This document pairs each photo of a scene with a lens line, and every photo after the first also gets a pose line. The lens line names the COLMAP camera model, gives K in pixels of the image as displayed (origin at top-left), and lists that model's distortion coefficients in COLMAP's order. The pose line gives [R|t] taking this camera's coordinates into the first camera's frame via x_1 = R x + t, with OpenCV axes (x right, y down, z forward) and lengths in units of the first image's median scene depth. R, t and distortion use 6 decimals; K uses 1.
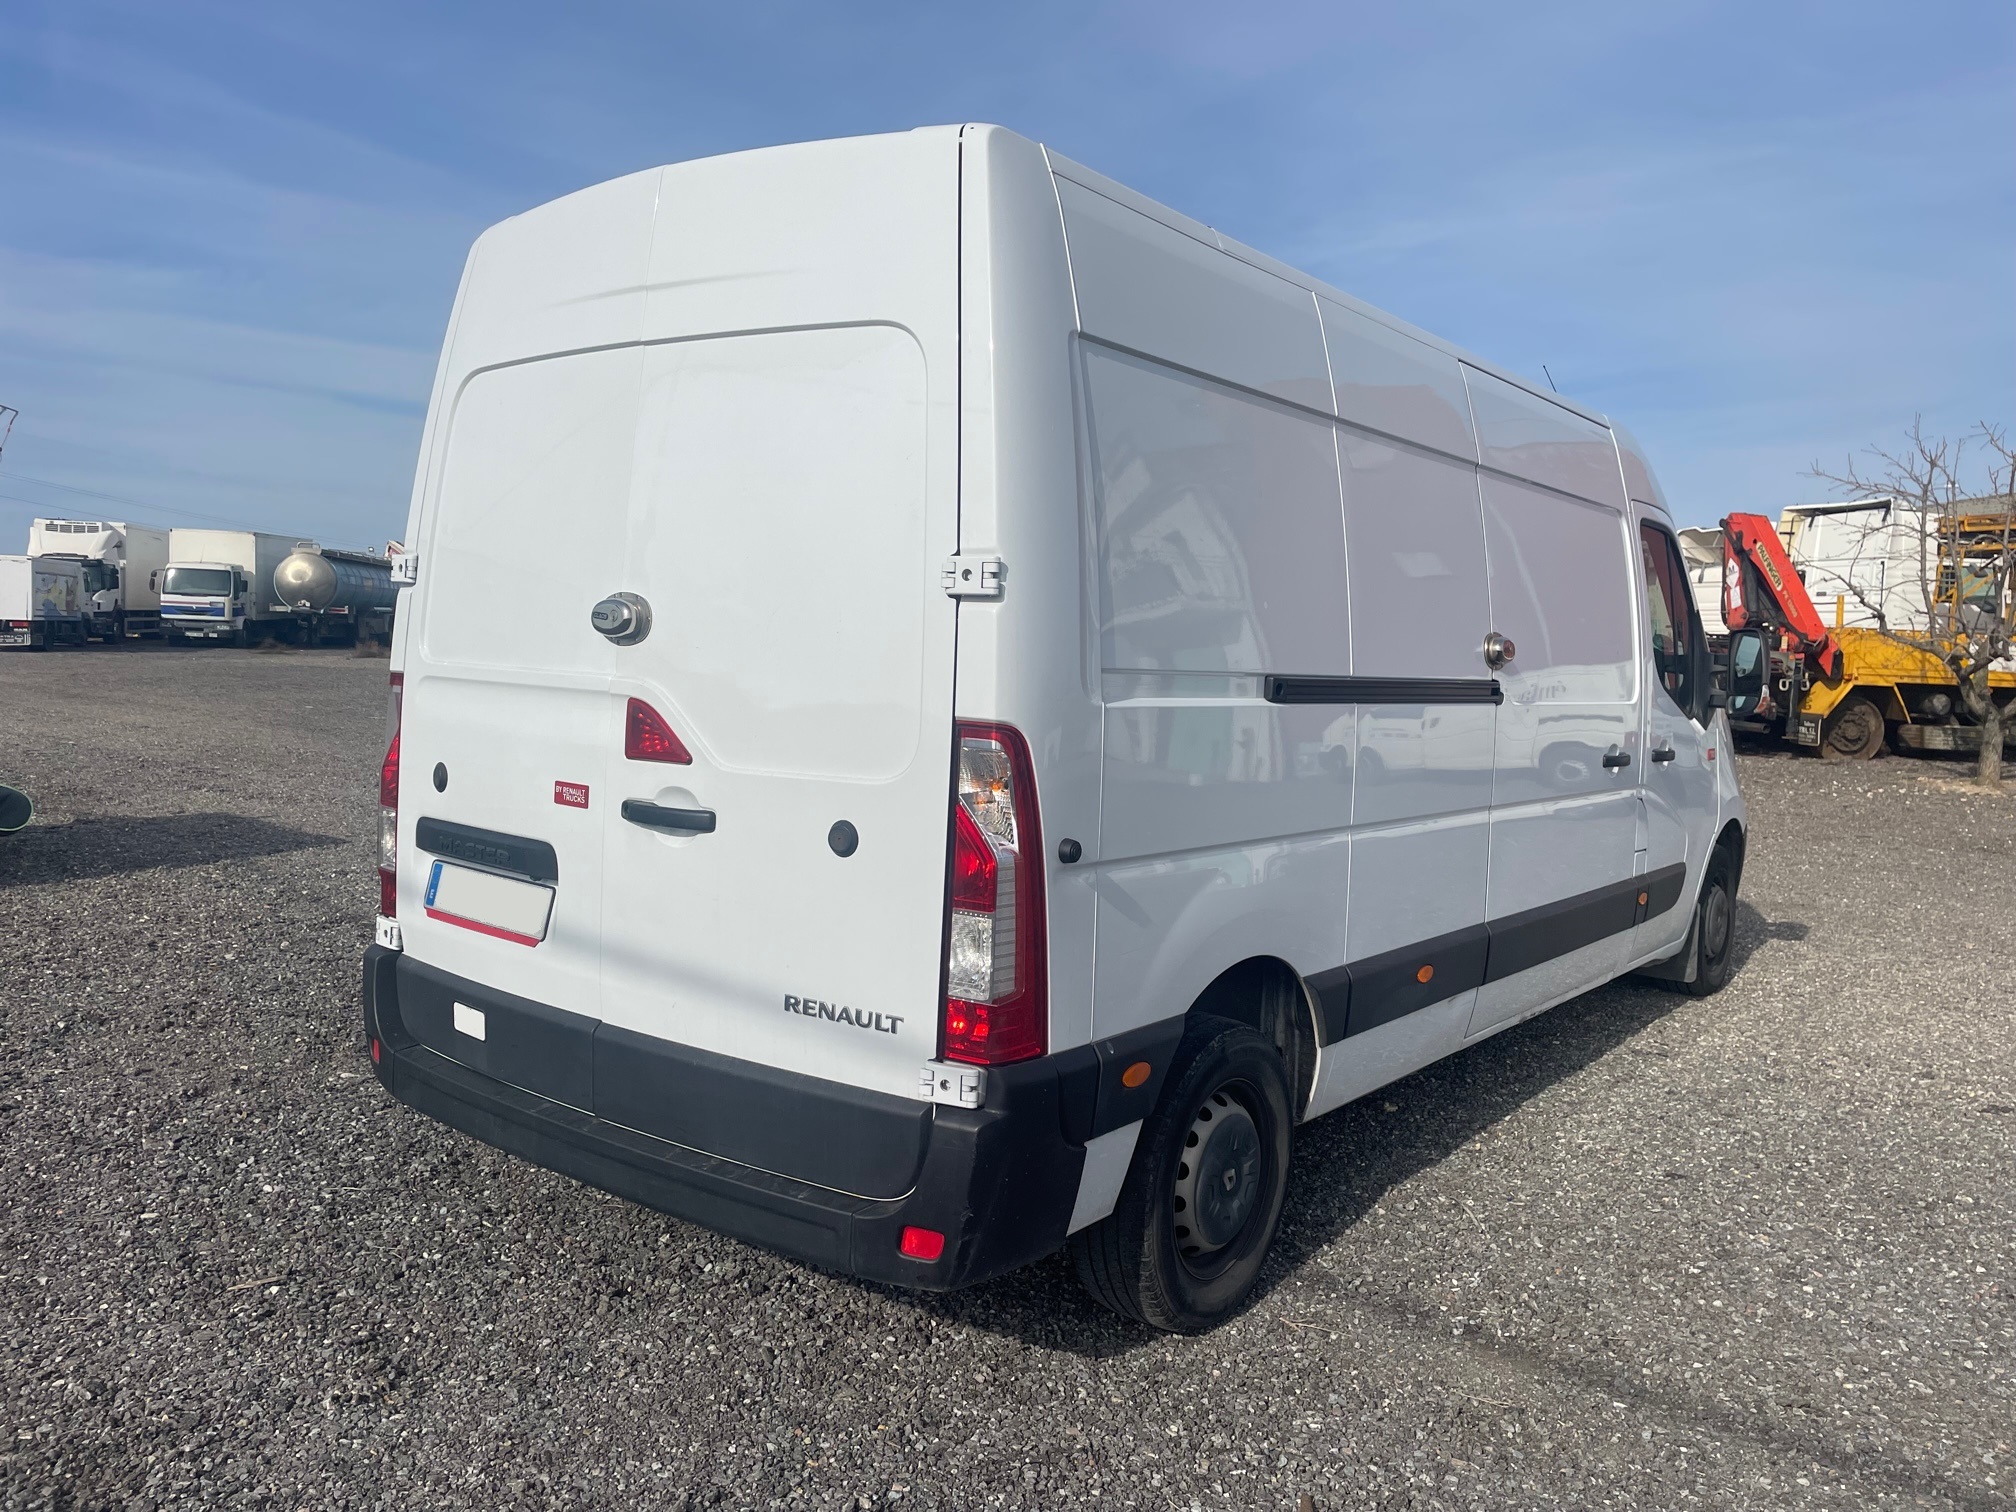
lens RADIAL K [[1536.0, 0, 1015.9], [0, 1536.0, 743.7], [0, 0, 1]] dist [0.082717, -0.121762]
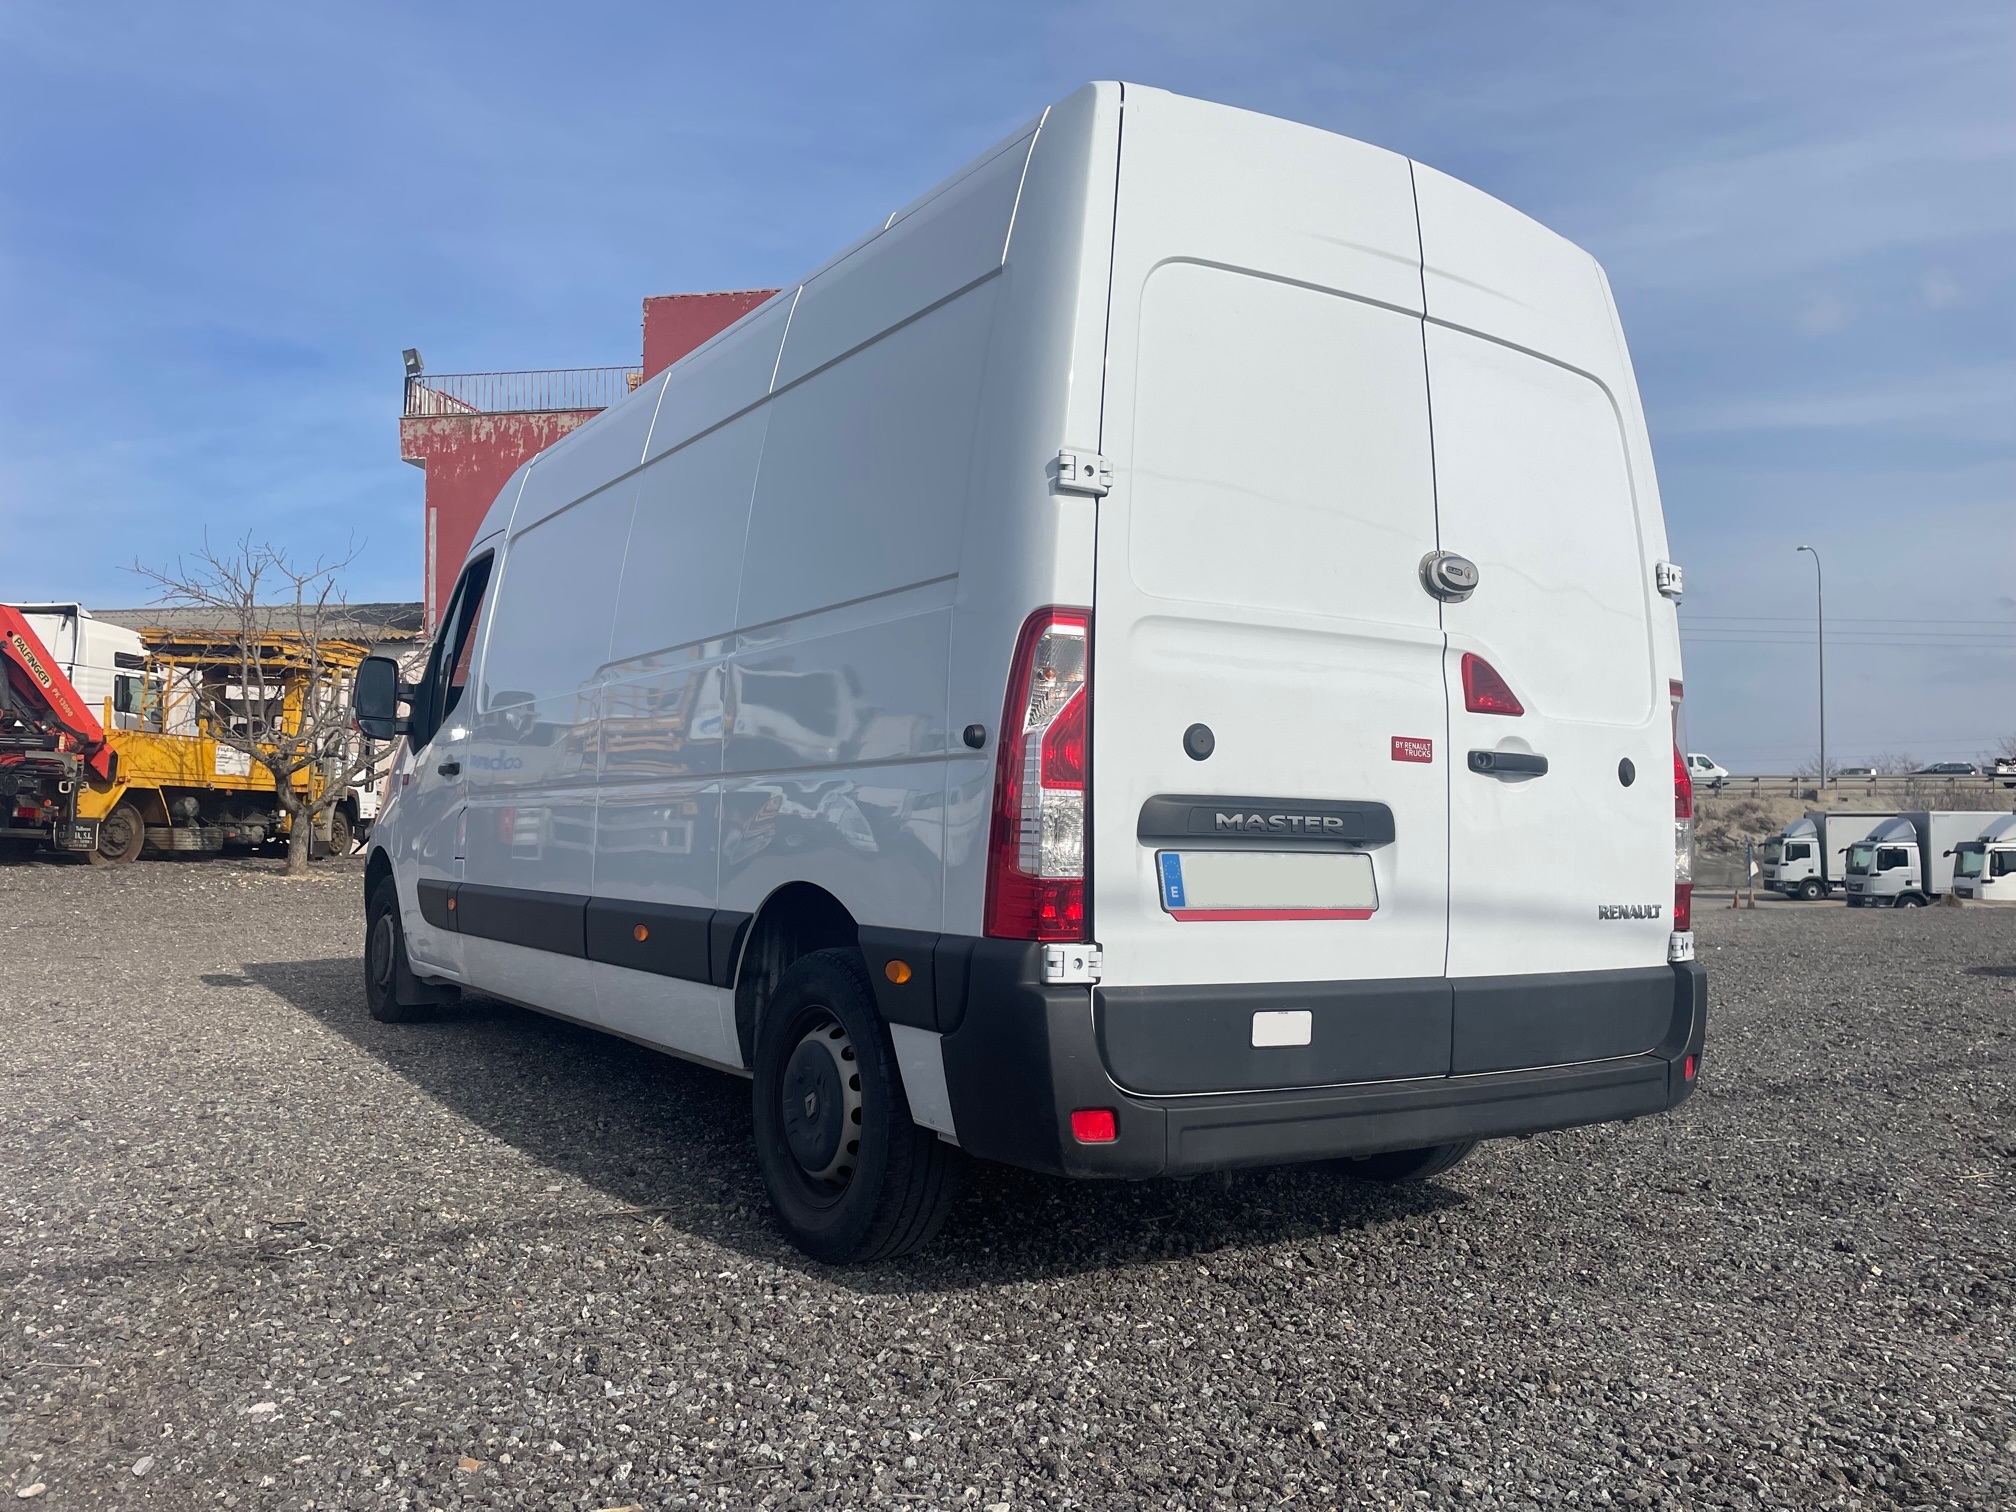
lens RADIAL K [[1536.0, 0, 1015.9], [0, 1536.0, 743.7], [0, 0, 1]] dist [0.082717, -0.121762]
pose [[0.323115, 0.023509, 0.946068, -1.194230], [0.056268, 0.997446, -0.044003, 0.053696], [-0.944685, 0.067452, 0.320967, 0.858352]]
